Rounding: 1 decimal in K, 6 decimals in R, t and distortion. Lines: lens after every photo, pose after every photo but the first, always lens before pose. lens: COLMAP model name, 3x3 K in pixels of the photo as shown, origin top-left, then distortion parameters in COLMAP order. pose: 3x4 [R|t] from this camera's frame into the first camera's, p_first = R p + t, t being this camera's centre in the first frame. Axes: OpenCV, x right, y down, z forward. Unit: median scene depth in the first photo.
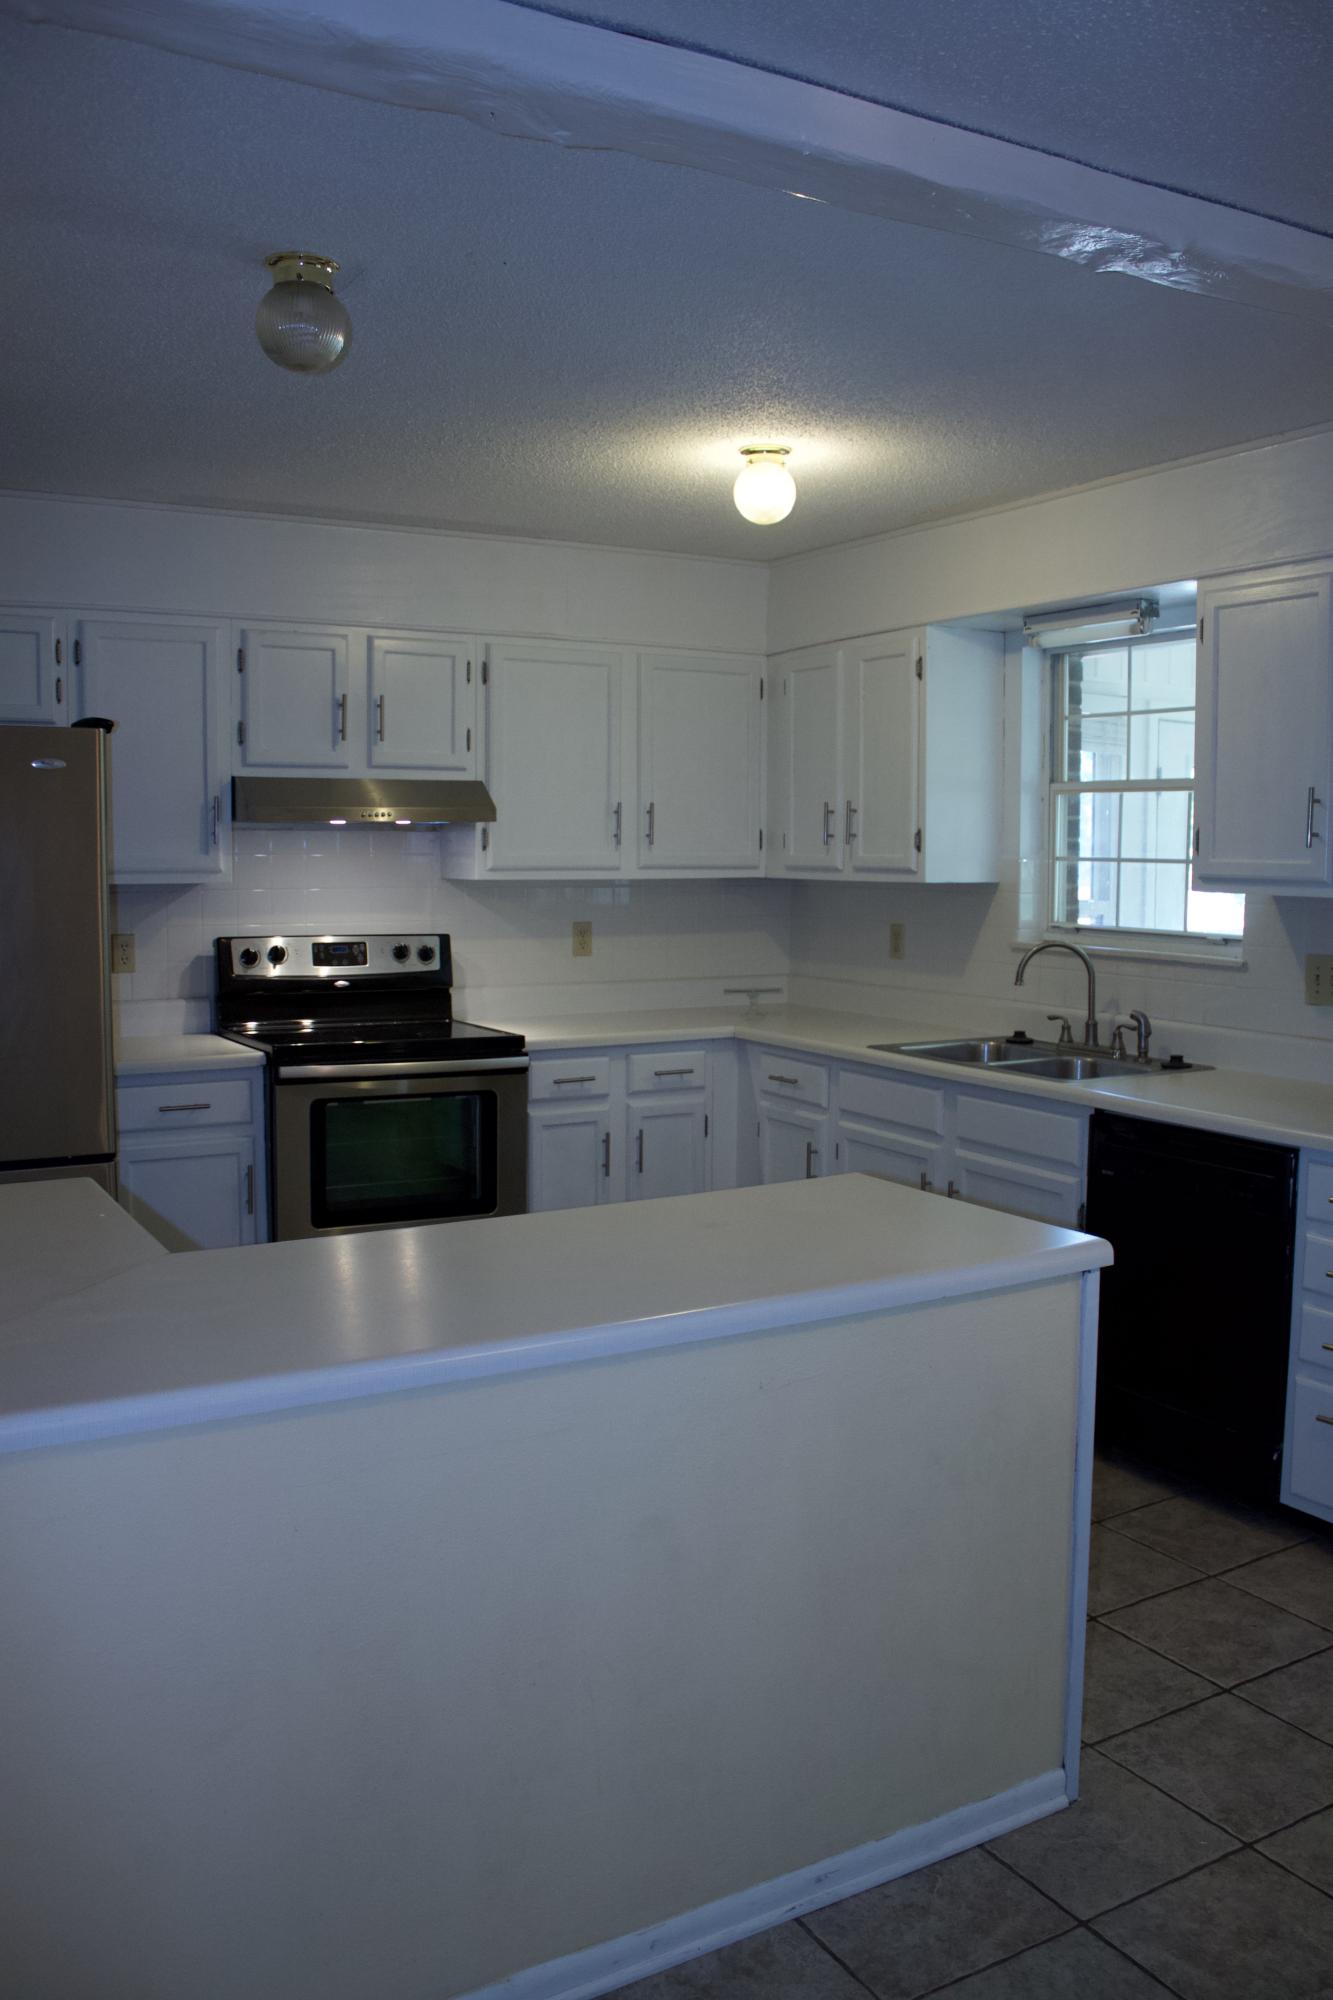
lens RADIAL K [[1660.1, 0, 671.2], [0, 1660.1, 1001.0], [0, 0, 1]] dist [-0.175032, 0.138811]
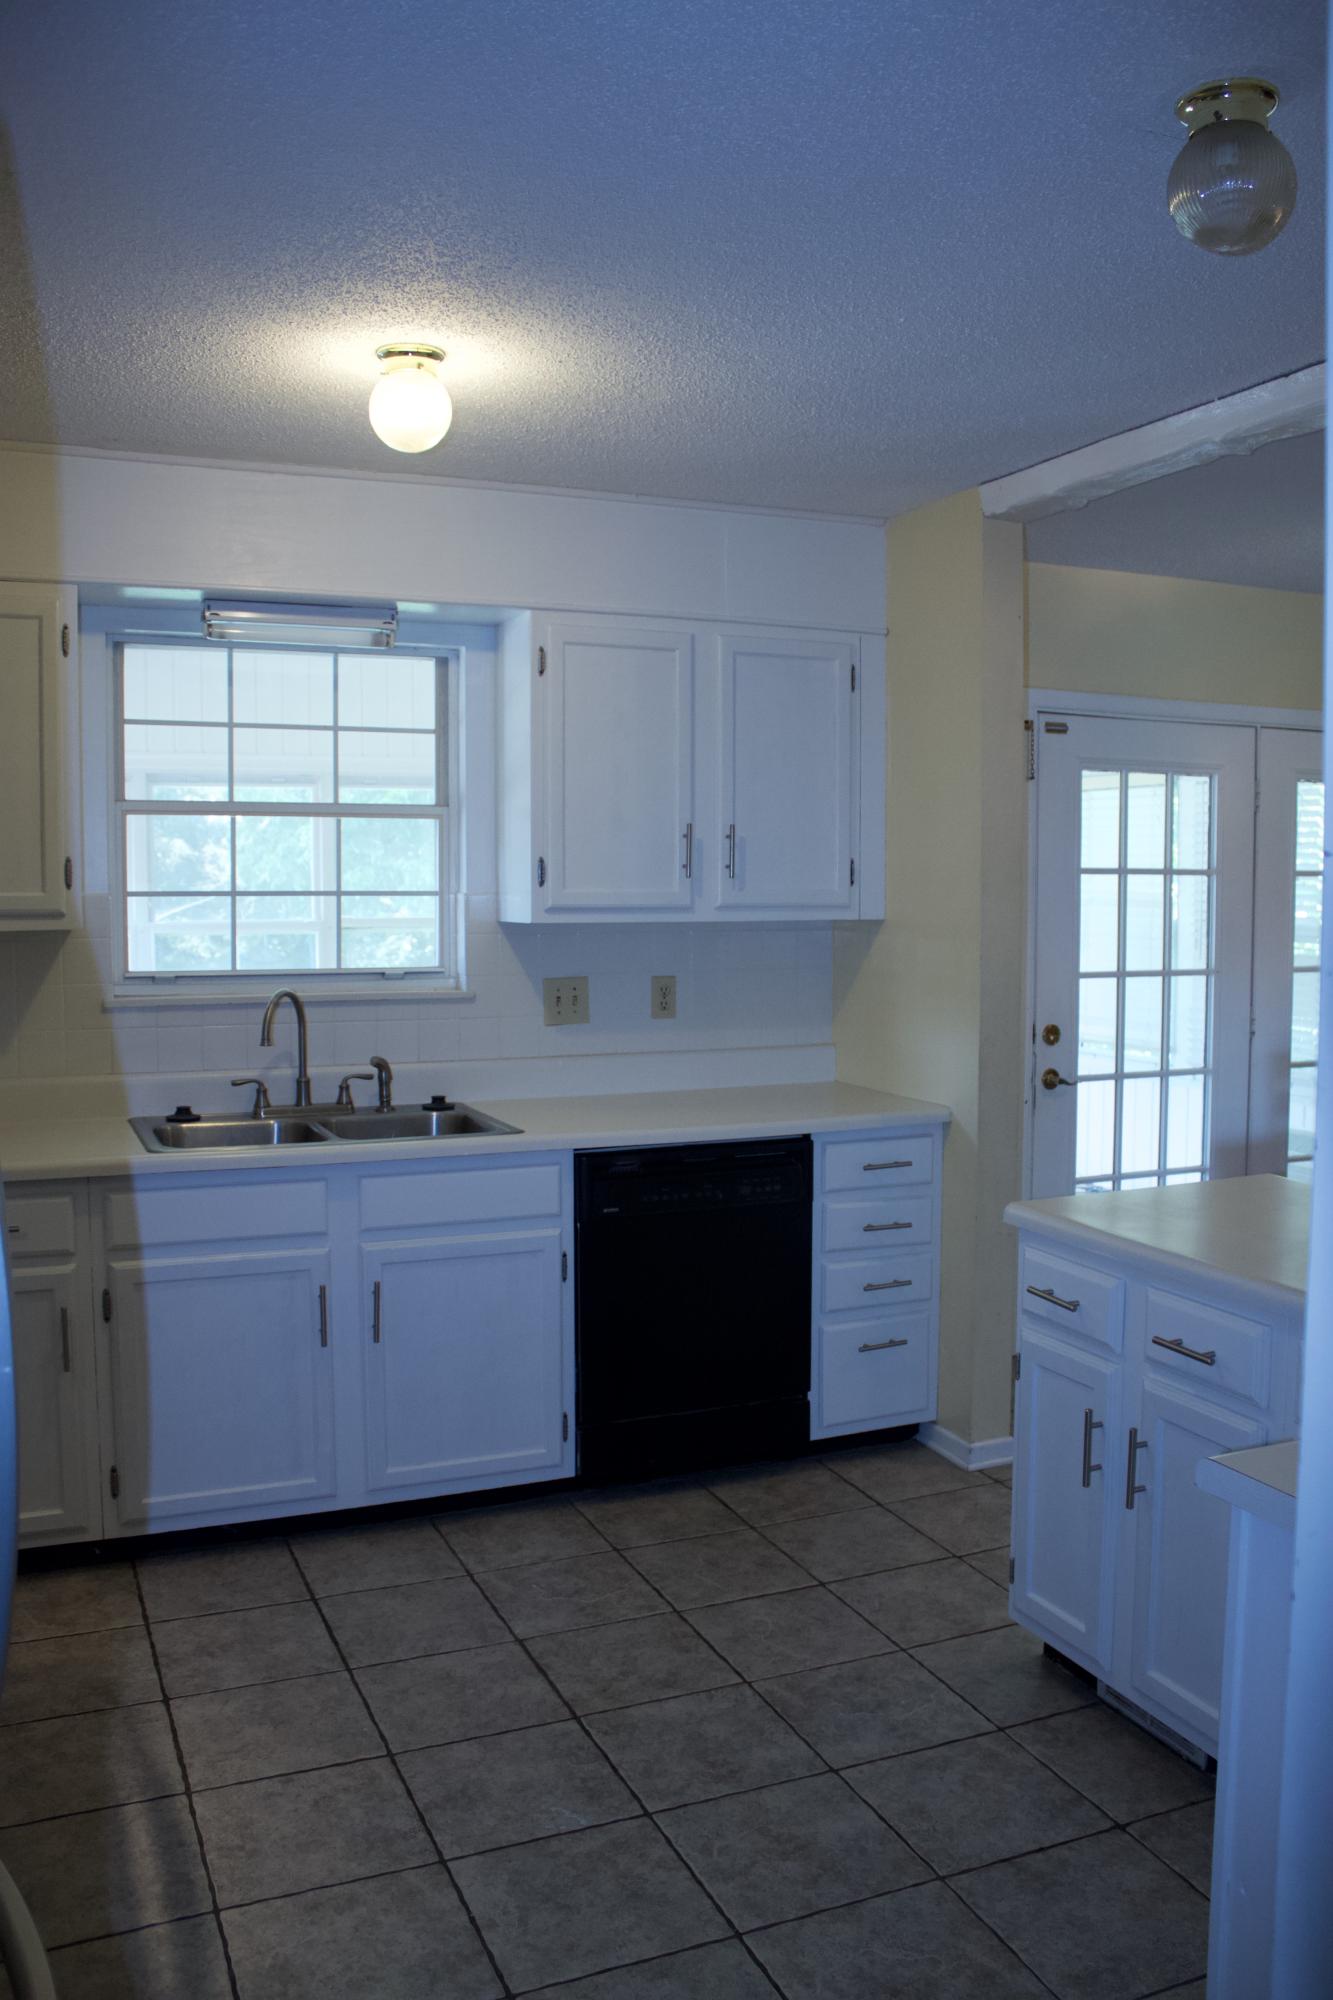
lens RADIAL K [[1660.1, 0, 727.1], [0, 1660.1, 1008.5], [0, 0, 1]] dist [-0.175032, 0.138811]
pose [[0.090764, -0.075740, 0.992988, -0.573600], [0.087856, 0.993825, 0.067774, -0.062370], [-0.991990, 0.081088, 0.096858, 0.673630]]
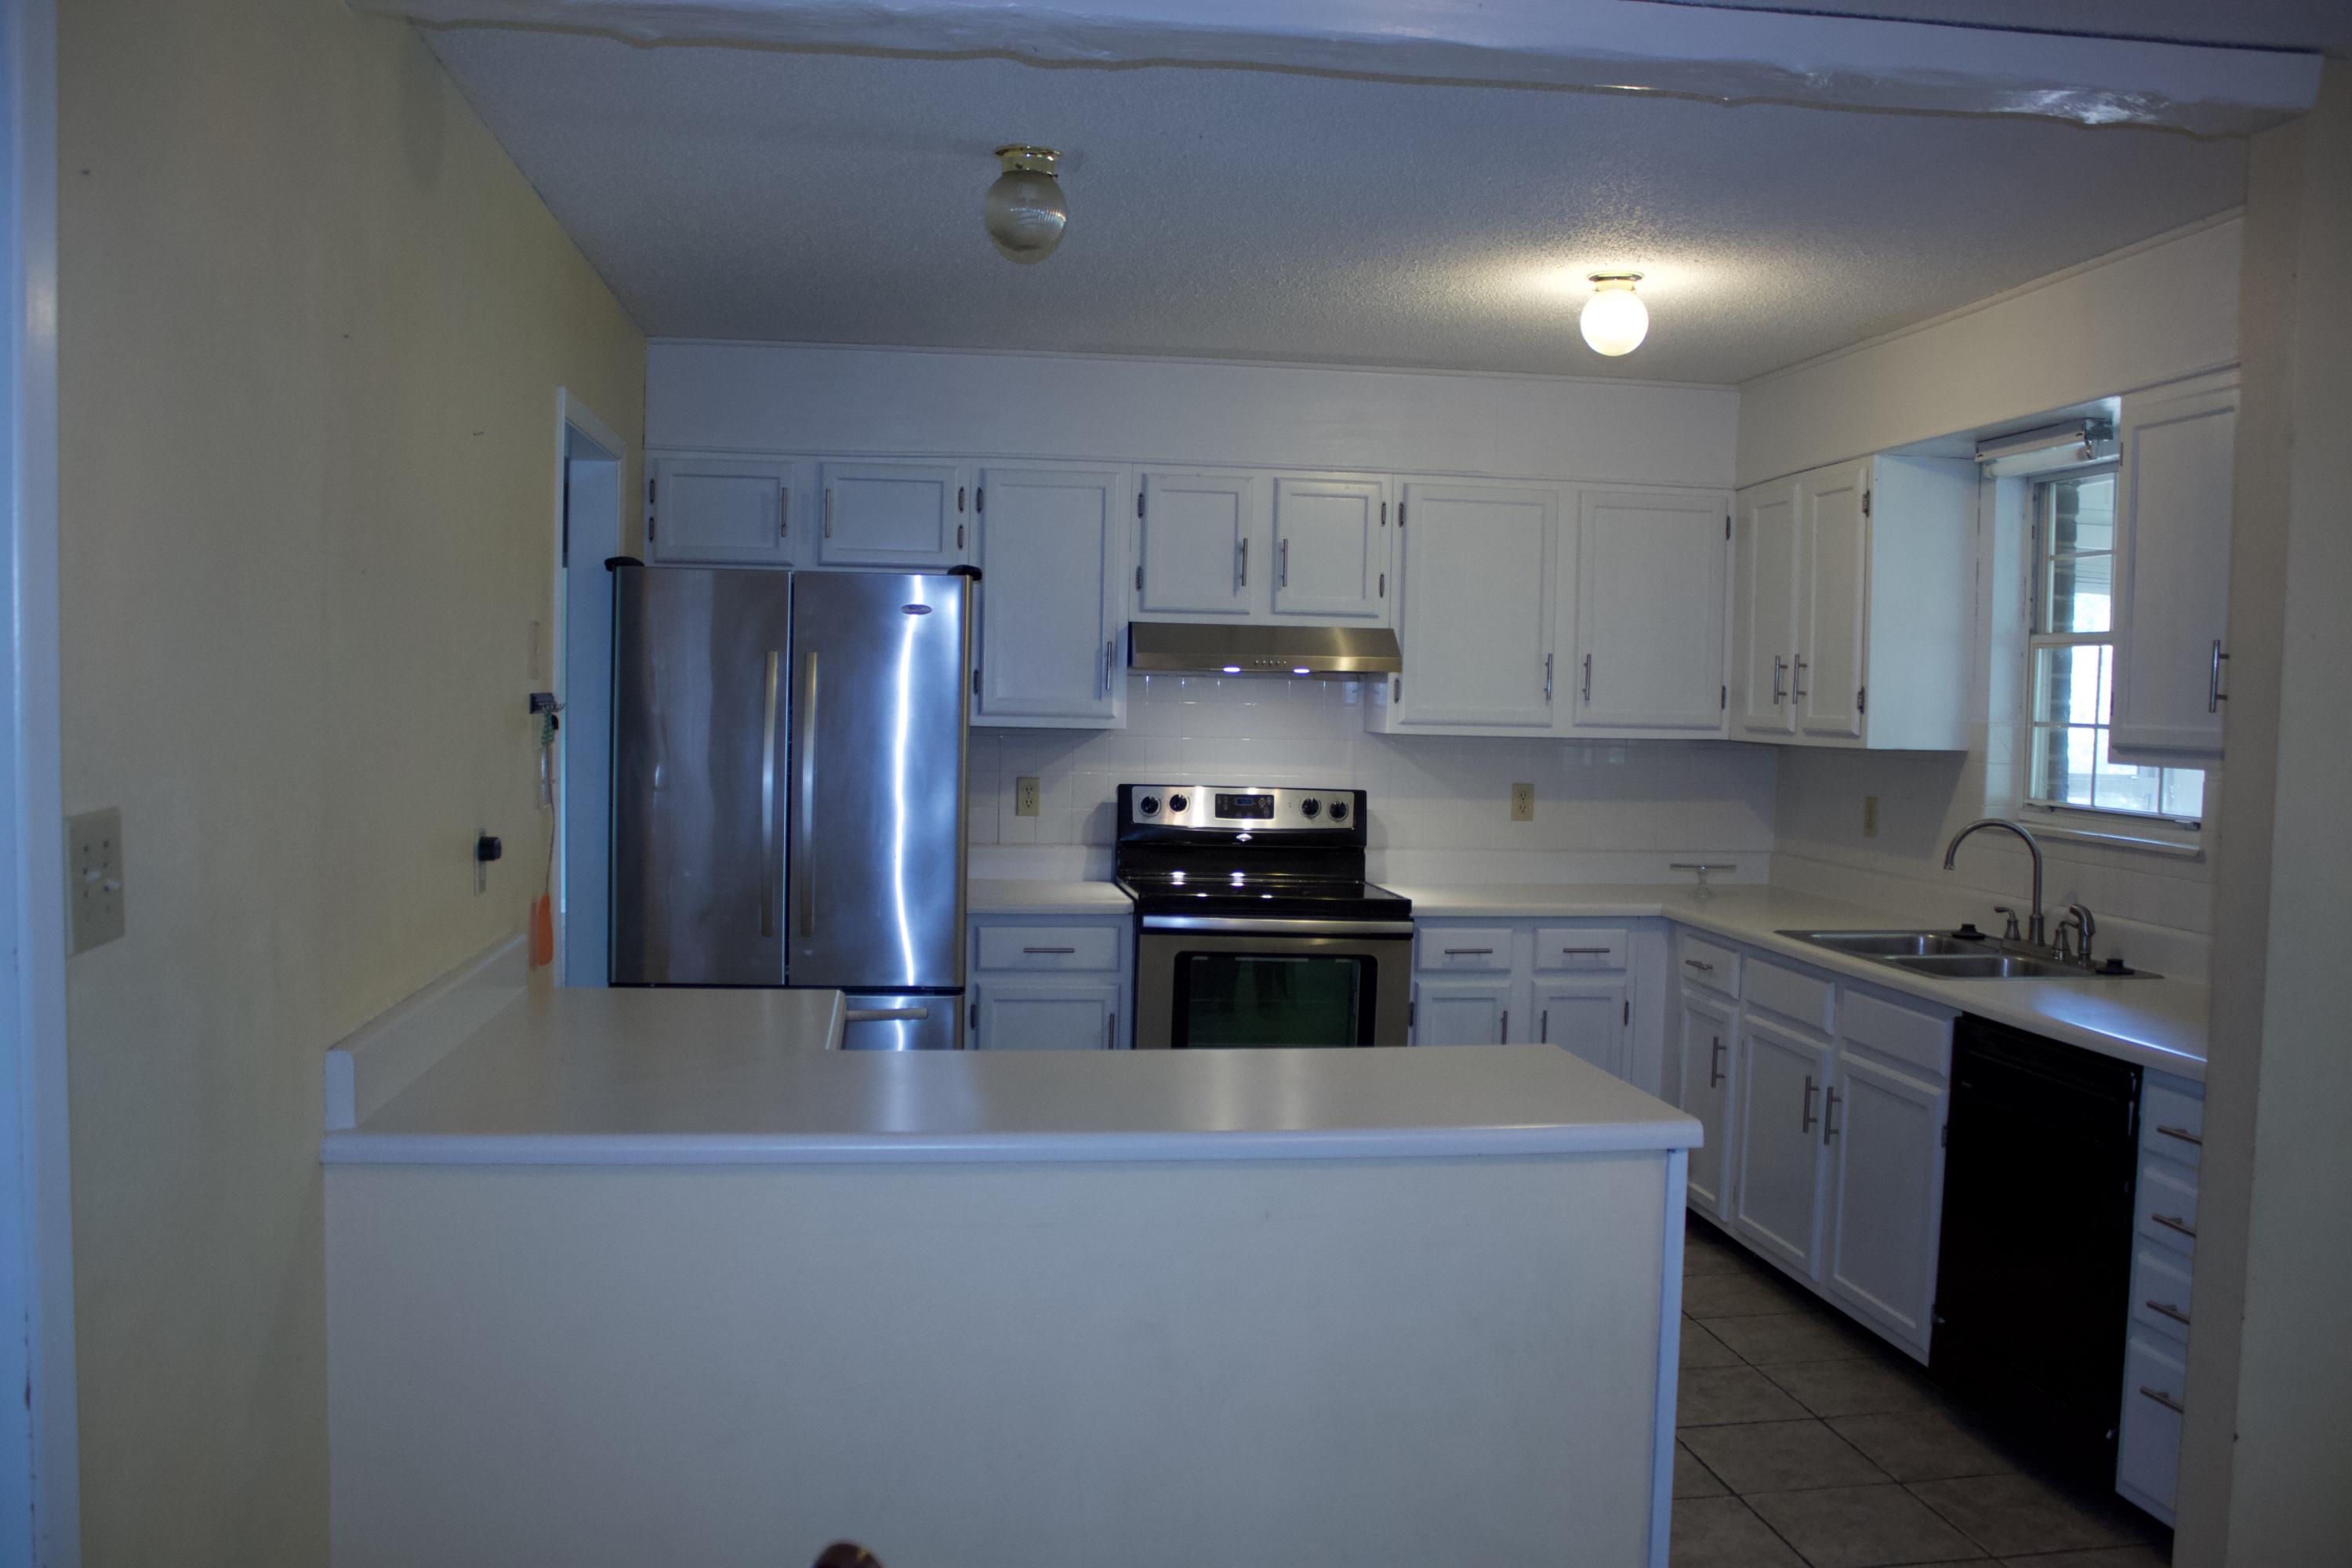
lens RADIAL K [[1952.2, 0, 1144.4], [0, 1952.2, 786.1], [0, 0, 1]] dist [-0.175032, 0.138811]
pose [[0.918872, 0.032499, -0.393215, 0.209034], [-0.051573, 0.997945, -0.038037, 0.006532], [0.391171, 0.055230, 0.918659, -0.077554]]
